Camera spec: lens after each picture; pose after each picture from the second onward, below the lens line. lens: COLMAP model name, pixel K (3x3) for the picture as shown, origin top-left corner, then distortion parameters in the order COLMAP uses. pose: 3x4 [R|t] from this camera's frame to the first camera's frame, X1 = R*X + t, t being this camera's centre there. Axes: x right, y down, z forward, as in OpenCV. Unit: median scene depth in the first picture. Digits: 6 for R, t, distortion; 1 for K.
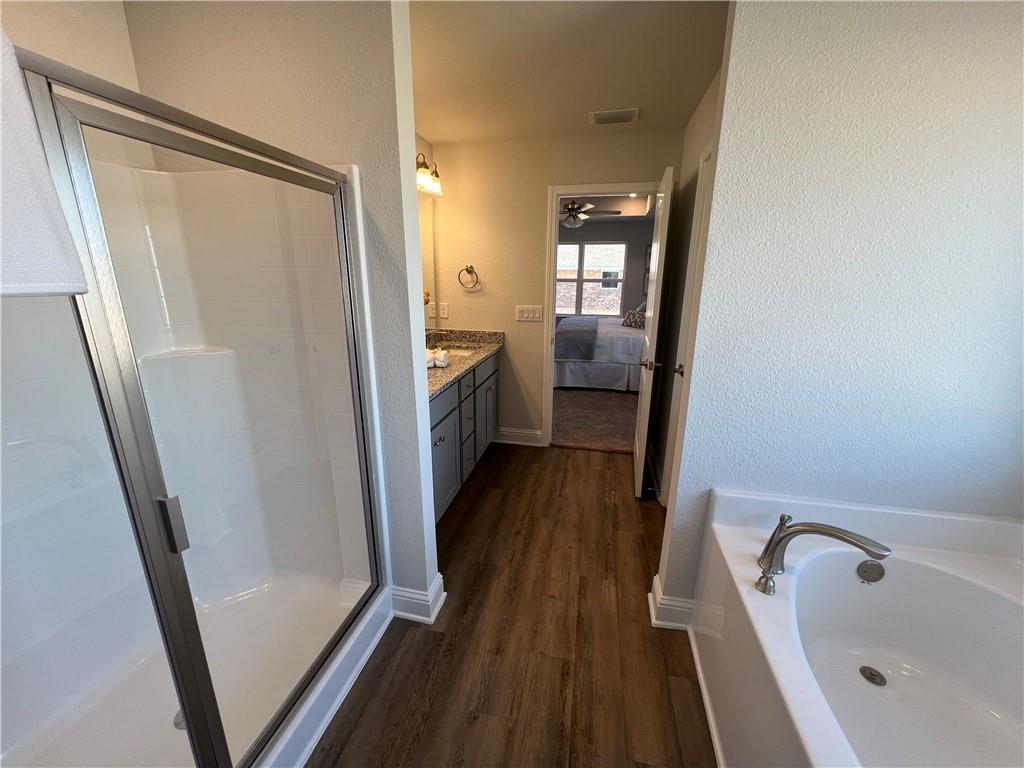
lens RADIAL K [[415.2, 0, 512.0], [0, 415.2, 384.0], [0, 0, 1]] dist [-0.002257, -0.000229]
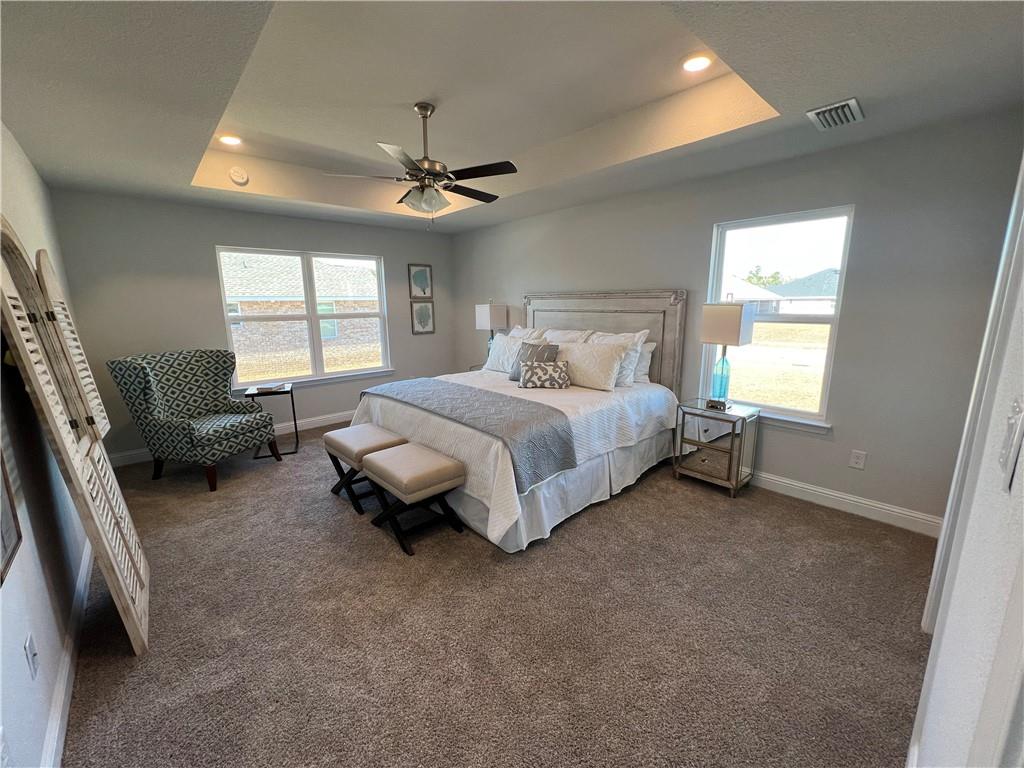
lens RADIAL K [[411.4, 0, 511.2], [0, 411.4, 382.9], [0, 0, 1]] dist [-0.001873, -0.000078]
pose [[0.582899, -0.170613, 0.794431, -0.245400], [0.226484, 0.973074, 0.042799, -0.200539], [-0.780342, 0.154978, 0.605845, 0.737207]]
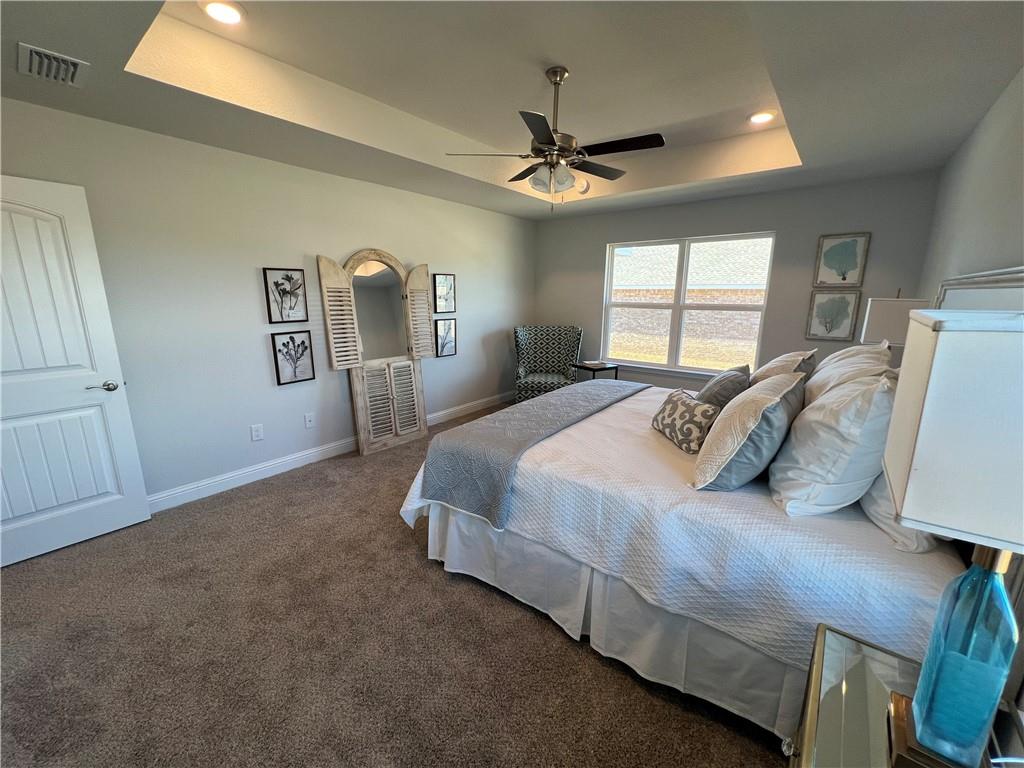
lens RADIAL K [[411.4, 0, 511.2], [0, 411.4, 382.9], [0, 0, 1]] dist [-0.001873, -0.000078]
pose [[0.895552, 0.091748, -0.435396, 0.353432], [-0.112450, 0.993415, -0.021958, -0.178927], [0.430514, 0.068625, 0.899971, 0.668745]]
